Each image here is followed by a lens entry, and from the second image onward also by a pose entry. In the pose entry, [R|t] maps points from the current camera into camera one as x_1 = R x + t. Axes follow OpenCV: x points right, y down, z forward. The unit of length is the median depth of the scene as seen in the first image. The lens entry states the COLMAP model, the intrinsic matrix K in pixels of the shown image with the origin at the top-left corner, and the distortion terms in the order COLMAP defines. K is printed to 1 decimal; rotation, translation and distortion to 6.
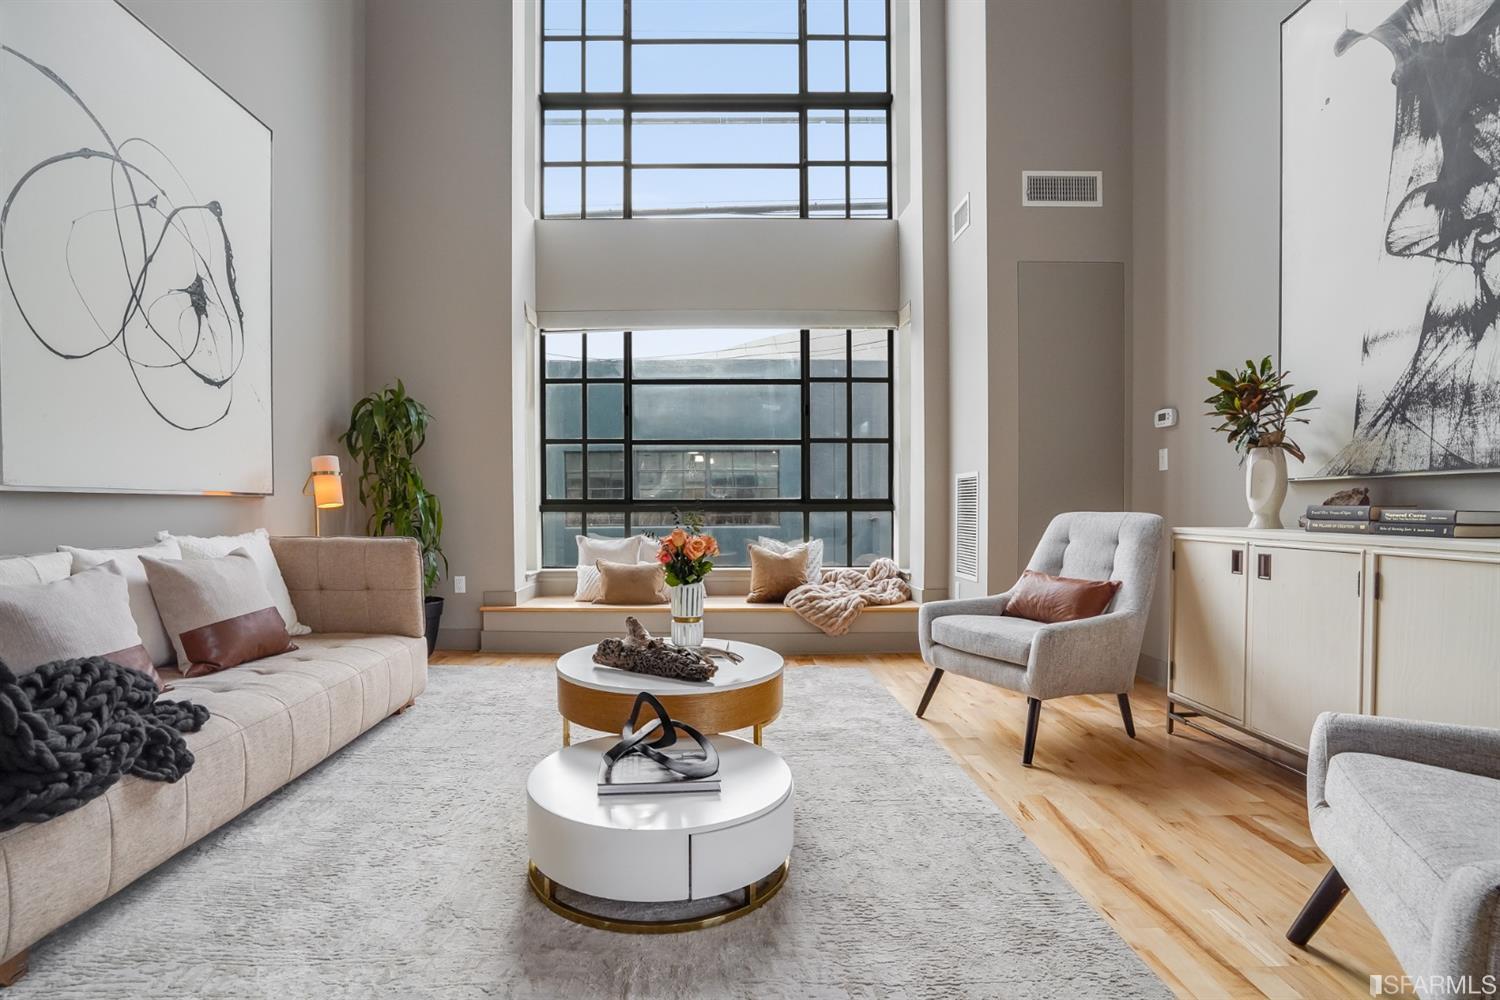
lens RADIAL K [[716.5, 0, 718.1], [0, 716.5, 528.0], [0, 0, 1]] dist [-0.060479, 0.025359]
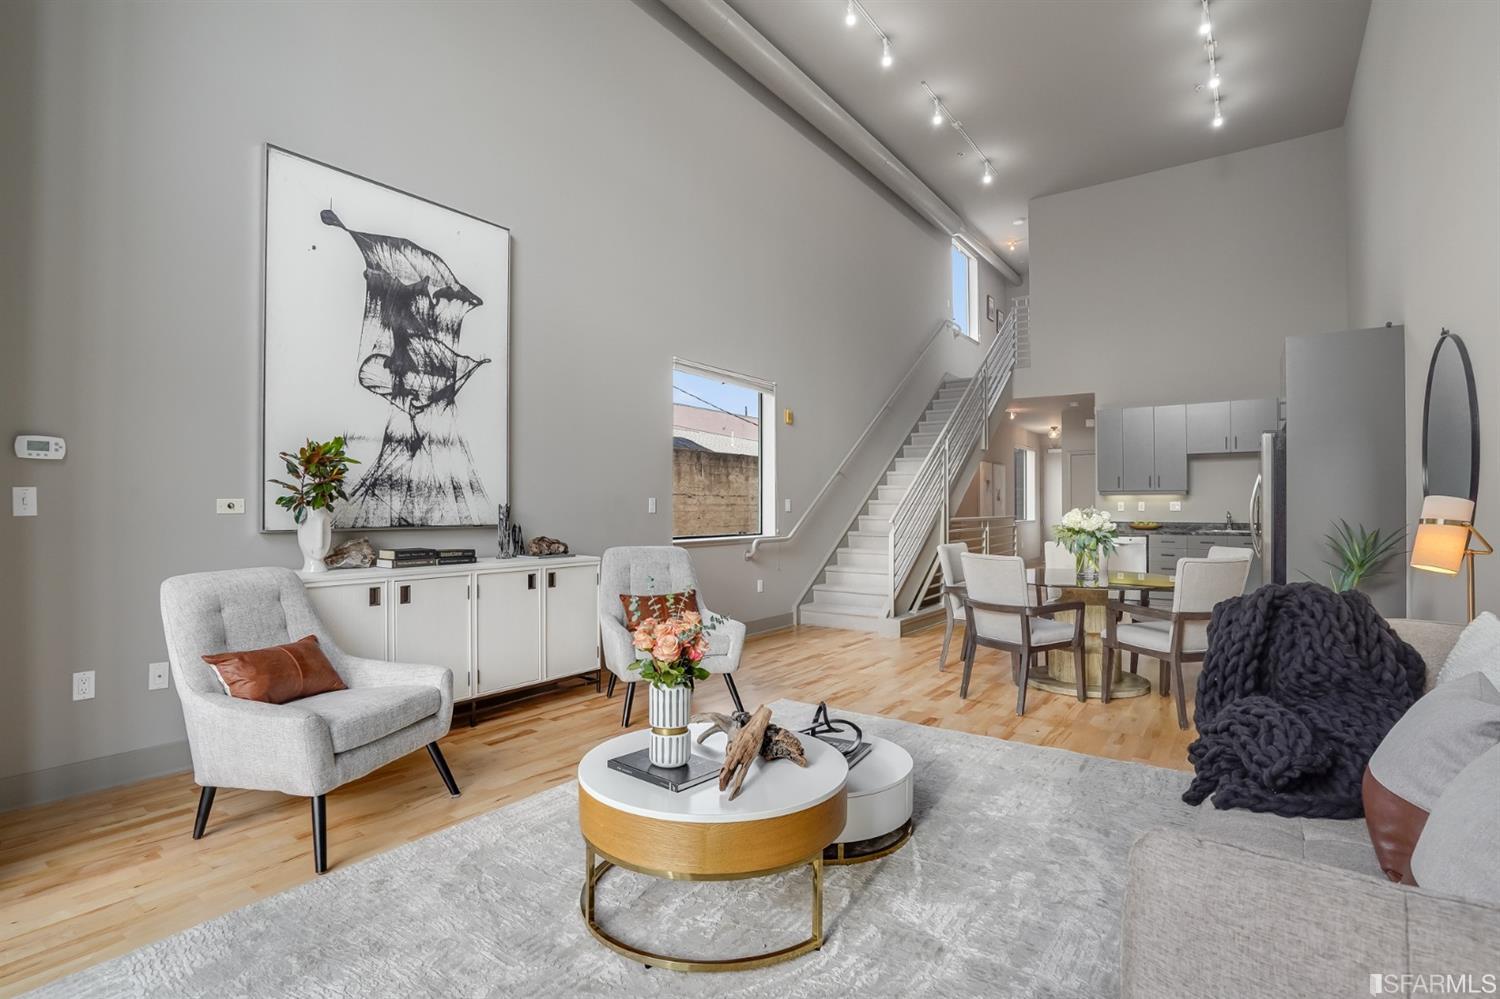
lens RADIAL K [[724.7, 0, 730.2], [0, 724.7, 495.9], [0, 0, 1]] dist [-0.028308, 0.000827]
pose [[-0.800806, 0.013938, 0.598762, -0.476277], [0.022609, 0.999720, 0.006966, -0.106999], [-0.598497, 0.019116, -0.800897, 1.341549]]
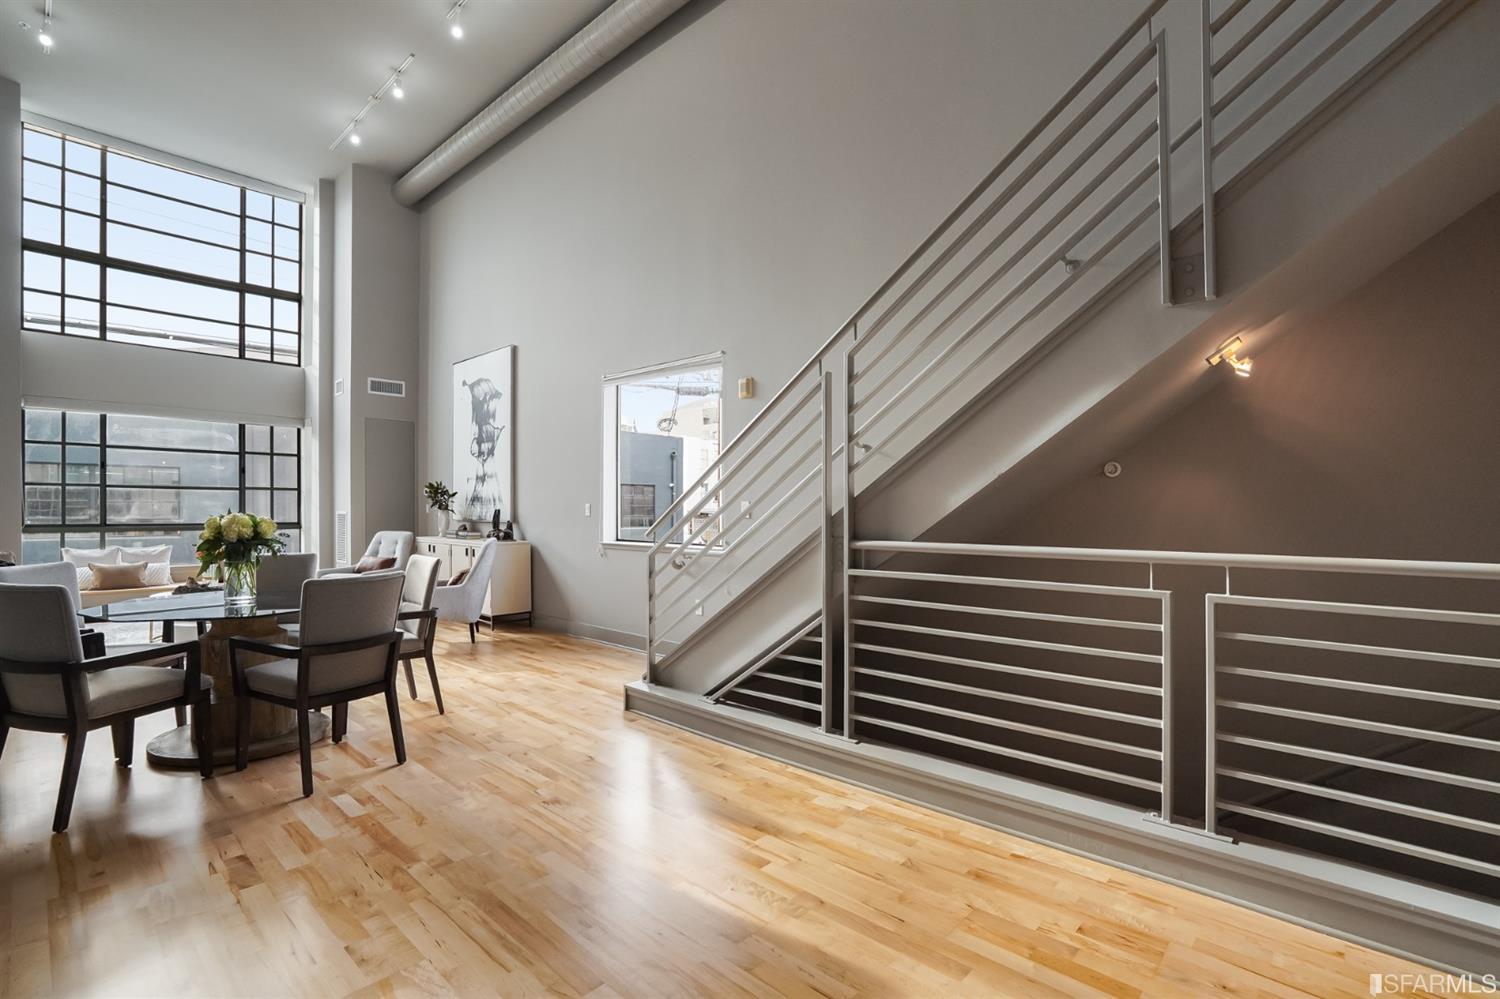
lens RADIAL K [[695.8, 0, 747.6], [0, 695.8, 513.2], [0, 0, 1]] dist [-0.043760, 0.016664]
pose [[0.678405, 0.002485, 0.734684, -0.437667], [0.018534, 0.999618, -0.020496, -0.012280], [-0.734455, 0.027521, 0.678099, -1.688450]]
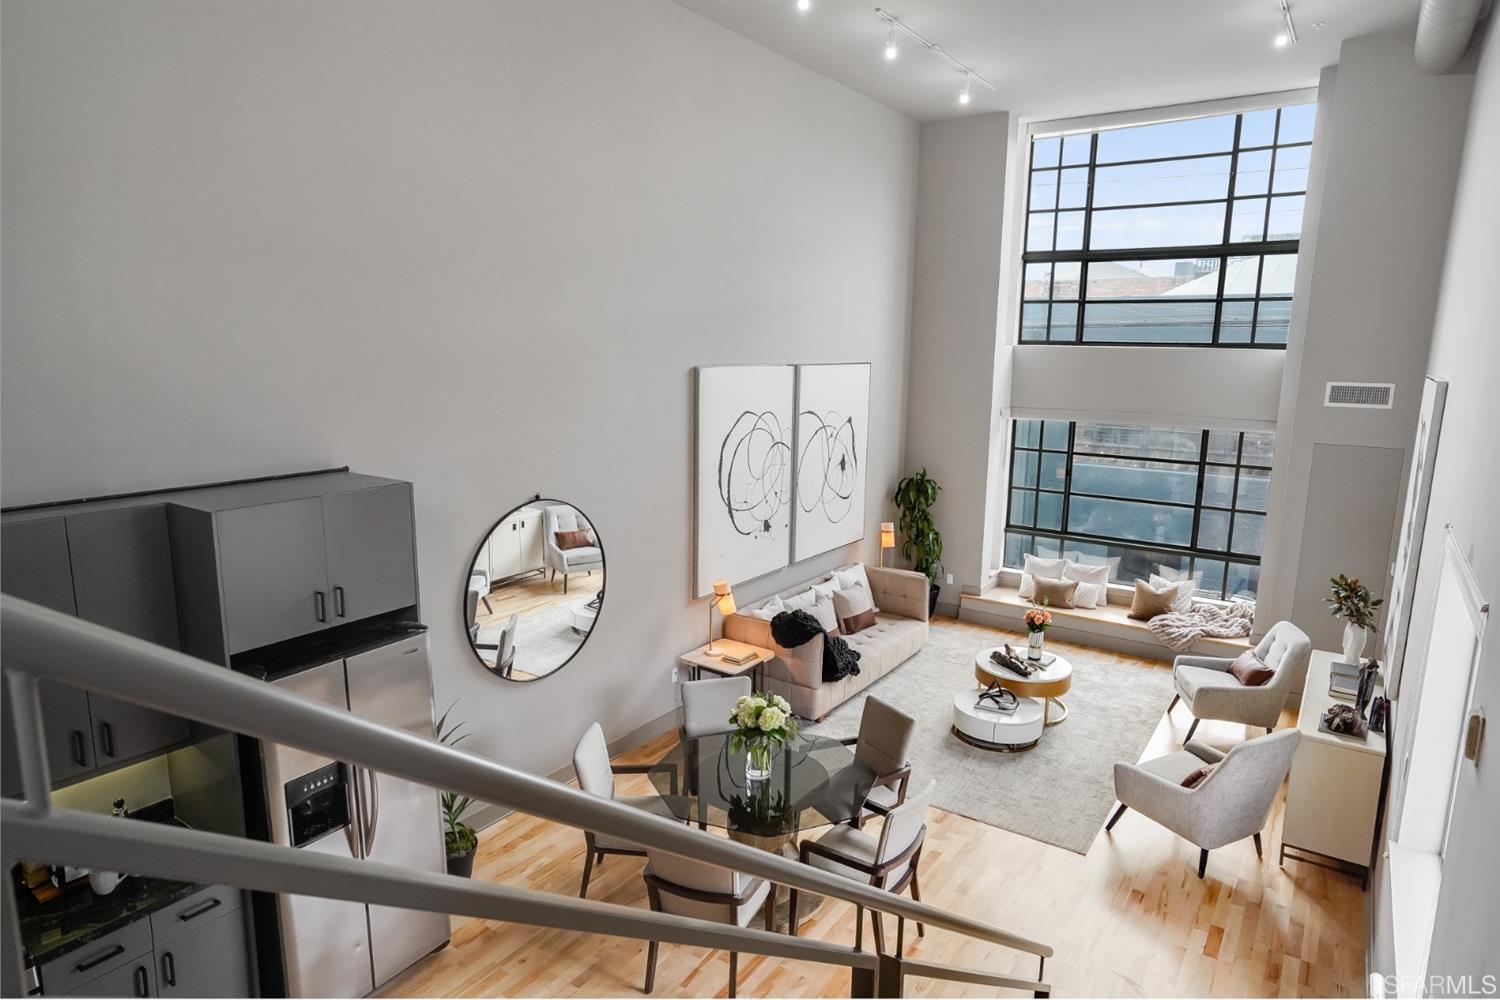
lens RADIAL K [[897.5, 0, 728.9], [0, 897.5, 509.0], [0, 0, 1]] dist [-0.046935, 0.056187]
pose [[0.813606, 0.117417, -0.569437, 0.627476], [-0.030176, 0.986604, 0.160320, -0.628535], [0.580633, -0.113254, 0.806250, -1.568676]]
